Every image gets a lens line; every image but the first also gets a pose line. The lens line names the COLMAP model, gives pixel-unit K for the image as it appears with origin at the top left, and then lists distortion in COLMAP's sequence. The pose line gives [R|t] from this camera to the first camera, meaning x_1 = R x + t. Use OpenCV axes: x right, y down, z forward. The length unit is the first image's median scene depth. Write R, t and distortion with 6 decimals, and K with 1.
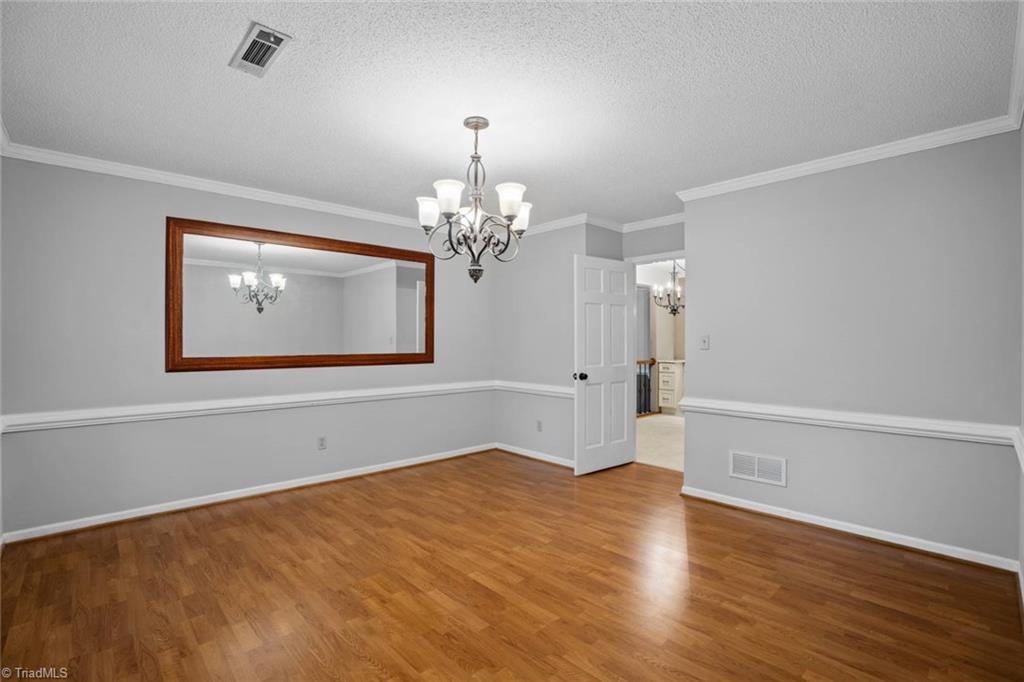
lens RADIAL K [[479.0, 0, 511.2], [0, 479.0, 340.0], [0, 0, 1]] dist [-0.041813, 0.004090]
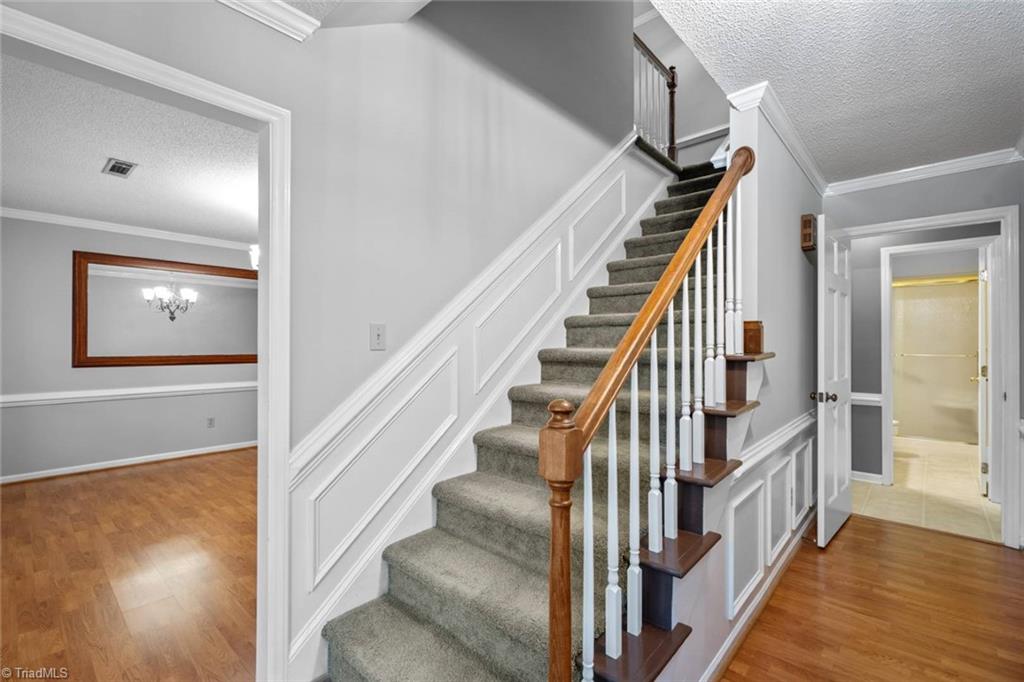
lens RADIAL K [[457.1, 0, 512.5], [0, 457.1, 340.0], [0, 0, 1]] dist [0.003033, -0.002293]
pose [[0.995895, 0.002415, 0.090485, 0.411997], [-0.001735, 0.999970, -0.007597, -0.002720], [-0.090501, 0.007408, 0.995869, -0.431177]]
